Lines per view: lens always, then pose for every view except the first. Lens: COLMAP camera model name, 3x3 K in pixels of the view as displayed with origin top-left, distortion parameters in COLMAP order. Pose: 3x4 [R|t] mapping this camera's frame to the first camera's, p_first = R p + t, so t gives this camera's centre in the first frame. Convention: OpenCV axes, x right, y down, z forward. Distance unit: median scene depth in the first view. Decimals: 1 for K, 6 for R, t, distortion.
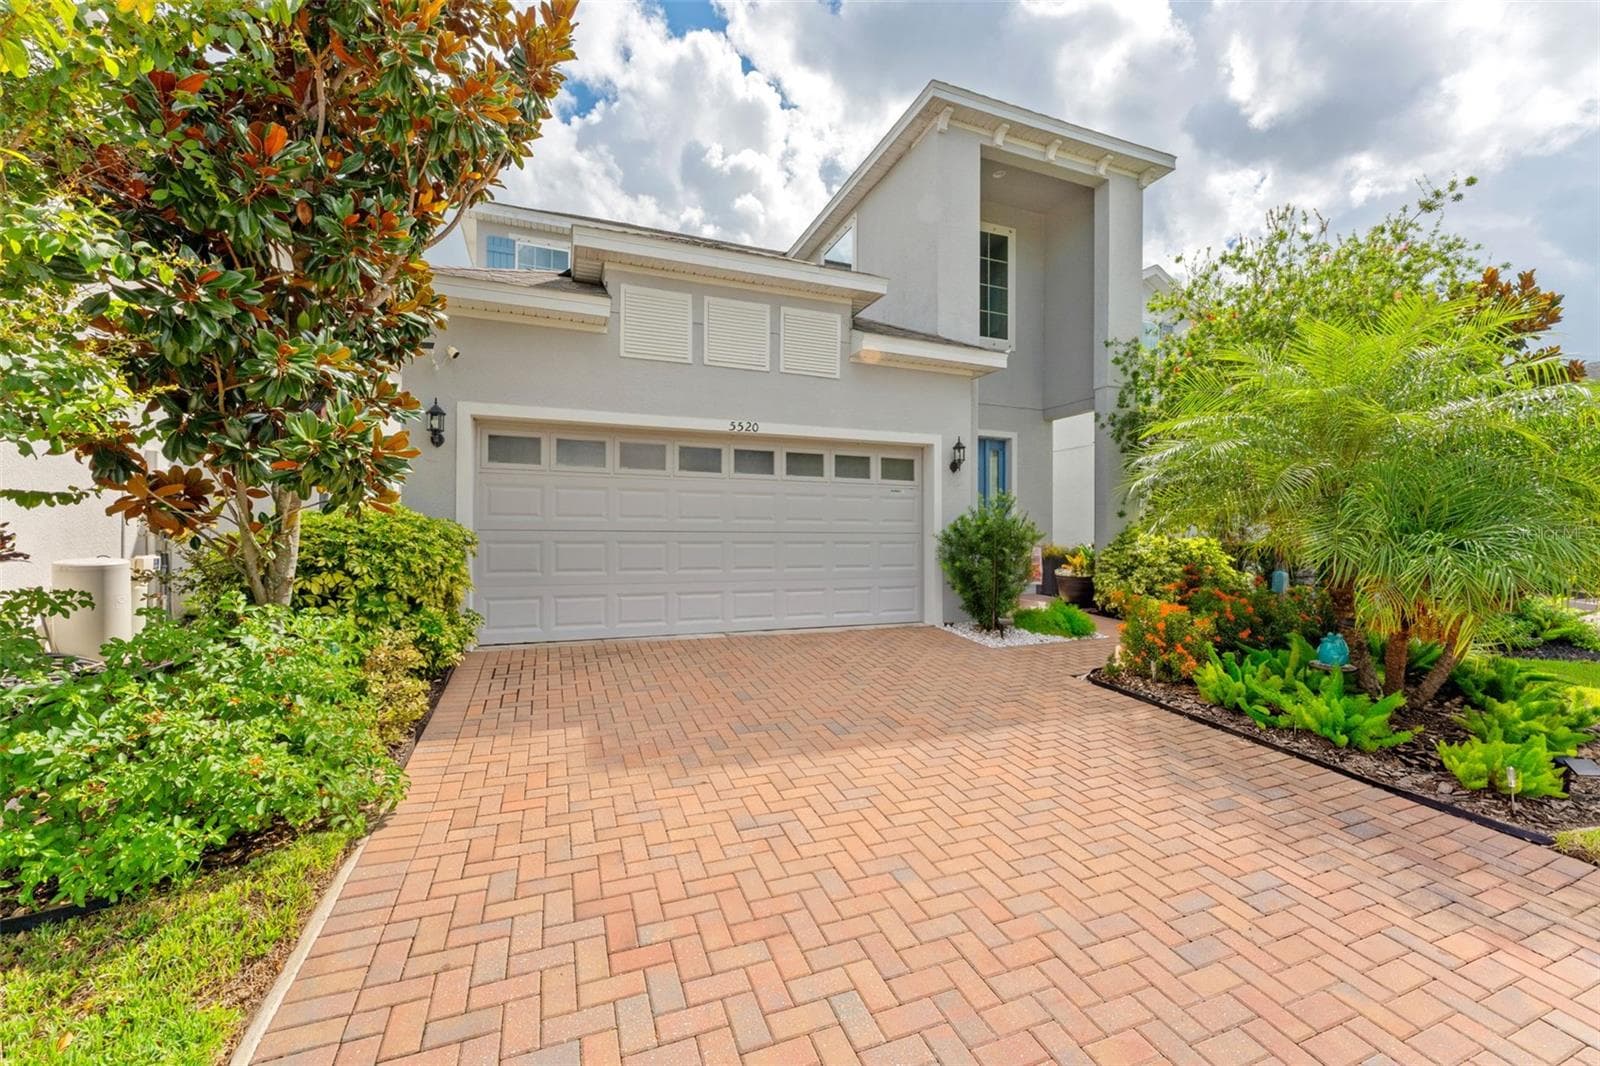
lens RADIAL K [[632.4, 0, 799.9], [0, 632.4, 531.2], [0, 0, 1]] dist [0.010300, 0.000120]
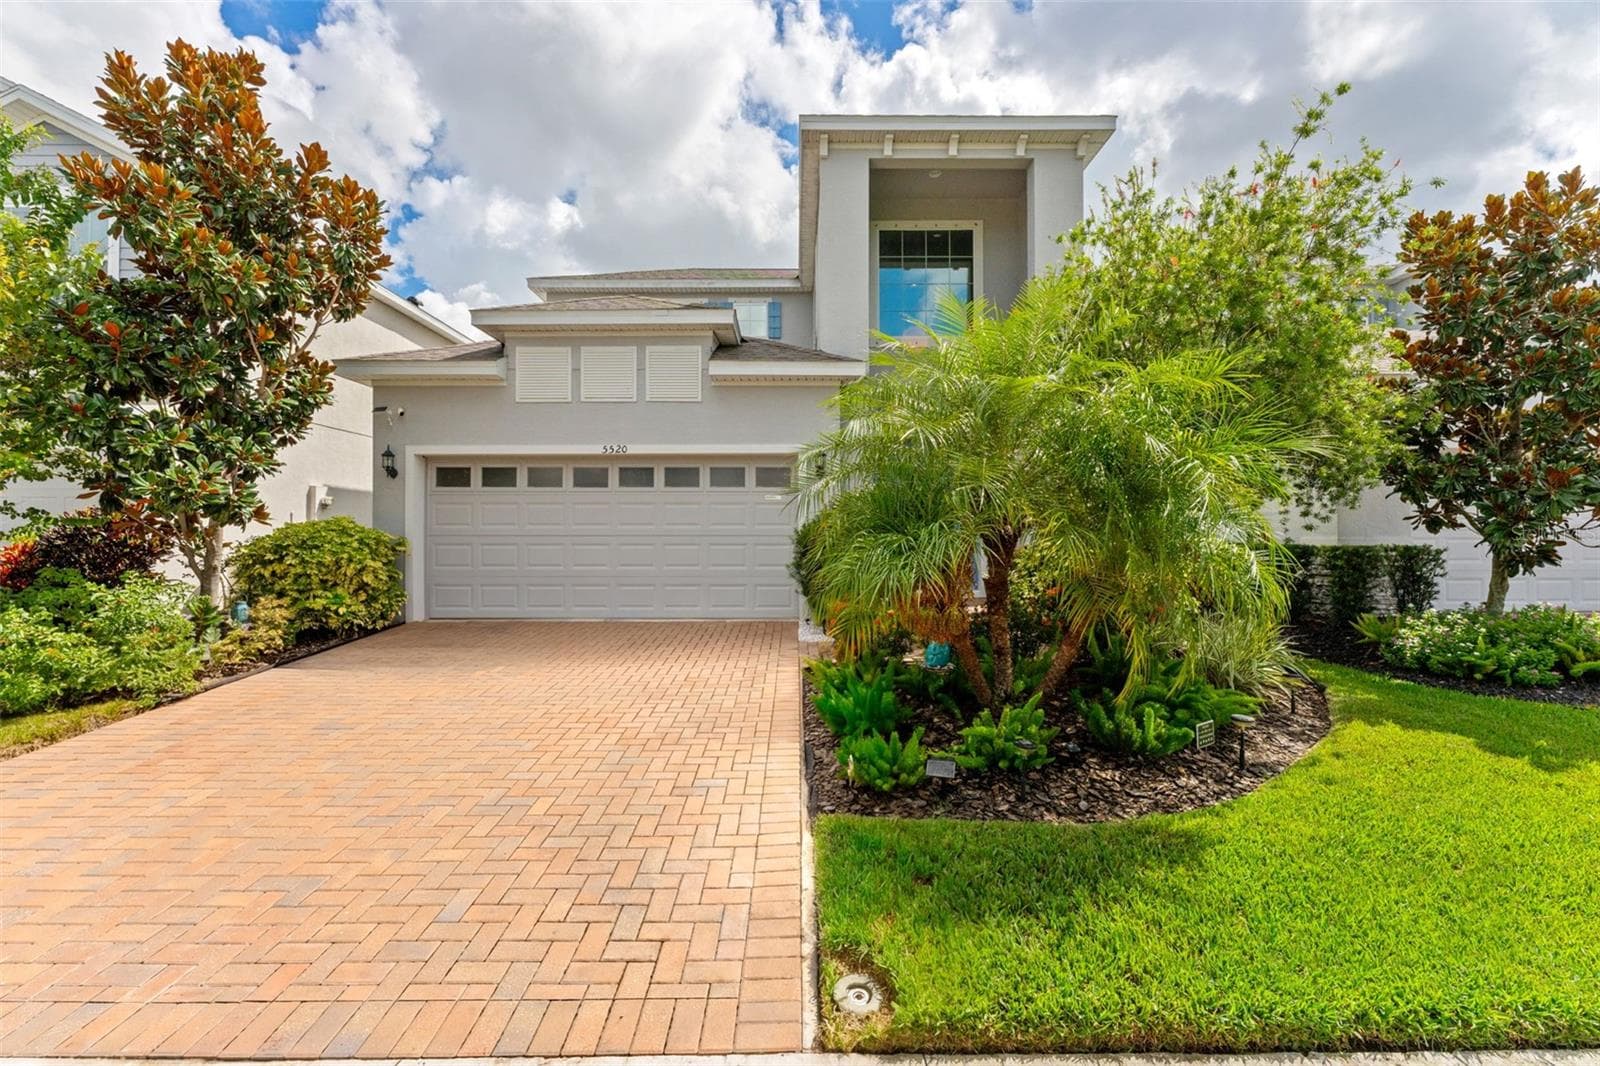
lens RADIAL K [[632.4, 0, 807.4], [0, 632.4, 533.8], [0, 0, 1]] dist [0.010300, 0.000120]
pose [[0.928677, -0.010826, -0.370732, 0.667789], [0.007840, 0.999924, -0.009561, 0.011004], [0.370807, 0.005972, 0.928691, 0.009424]]
